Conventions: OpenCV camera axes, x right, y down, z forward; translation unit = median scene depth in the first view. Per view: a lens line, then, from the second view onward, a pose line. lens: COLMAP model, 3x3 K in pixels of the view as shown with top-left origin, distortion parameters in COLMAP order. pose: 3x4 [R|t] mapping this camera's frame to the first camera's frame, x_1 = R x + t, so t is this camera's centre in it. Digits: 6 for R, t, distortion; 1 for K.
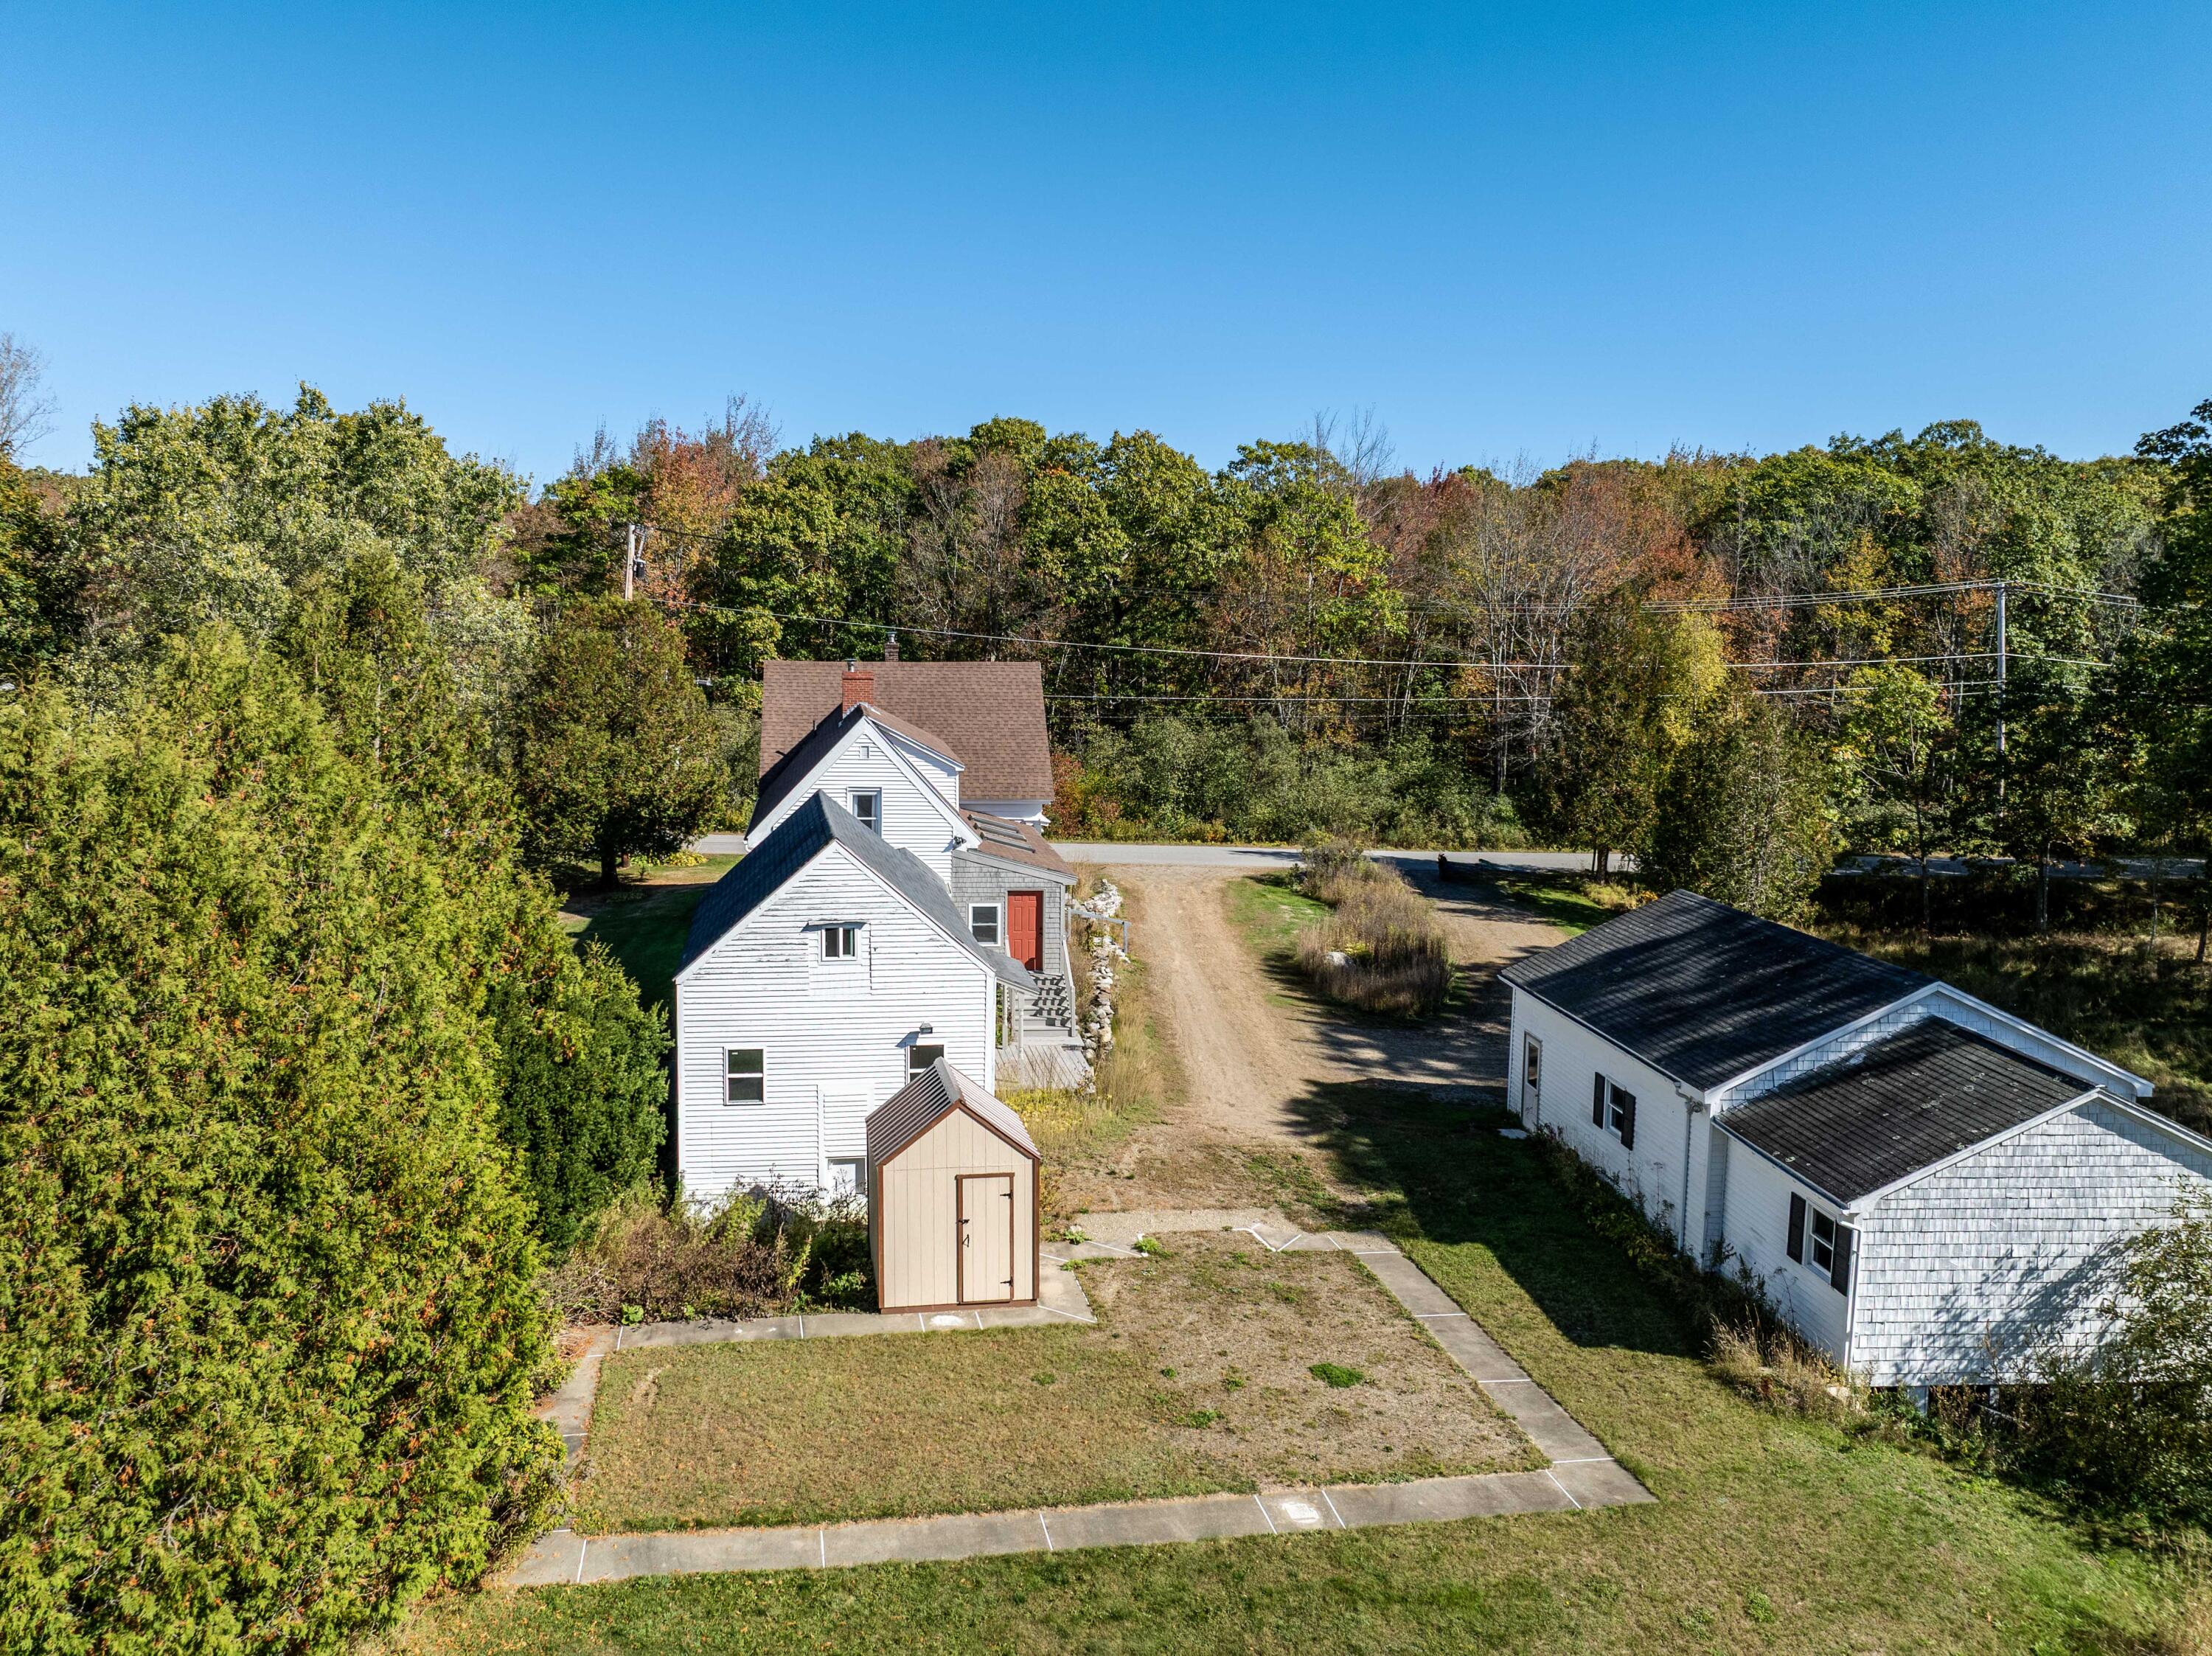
lens RADIAL K [[1569.9, 0, 961.4], [0, 1569.9, 818.0], [0, 0, 1]] dist [-0.041714, -0.001594]
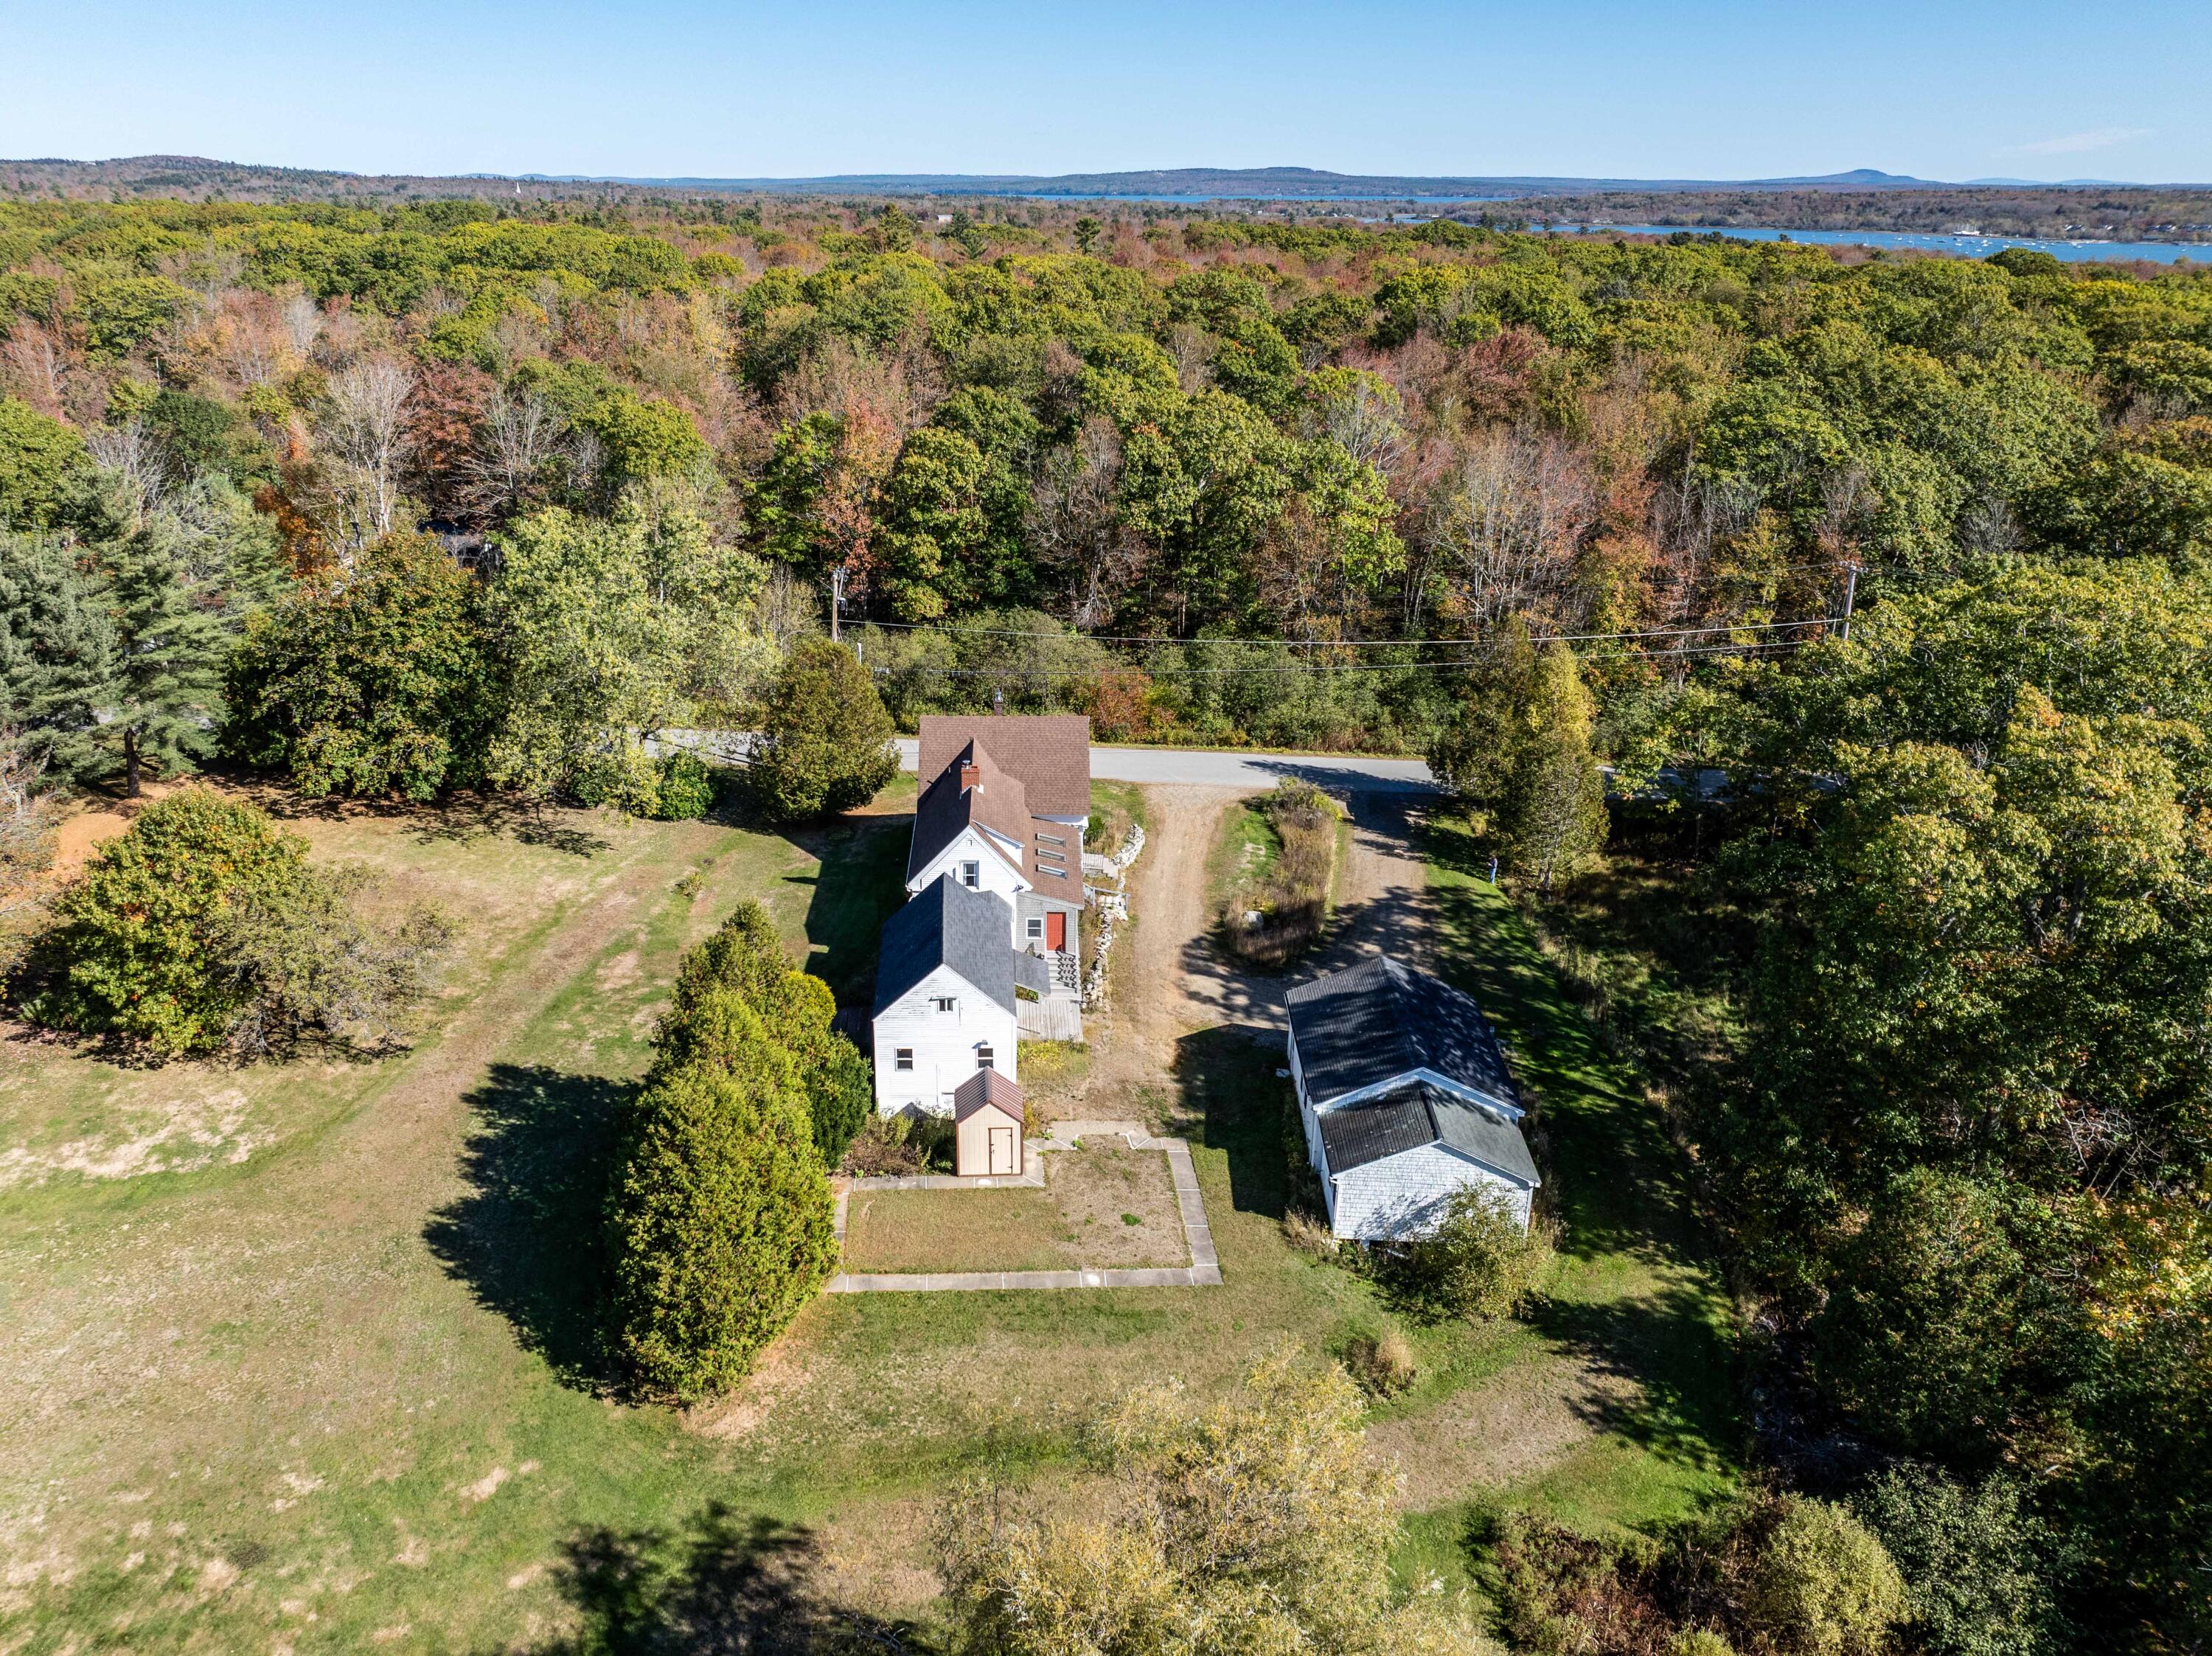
lens RADIAL K [[1569.9, 0, 961.4], [0, 1569.9, 818.0], [0, 0, 1]] dist [-0.041714, -0.001594]
pose [[0.992986, 0.027710, -0.114940, 0.193785], [0.004699, 0.962132, 0.272543, -0.788301], [0.118140, -0.271171, 0.955254, -1.056148]]
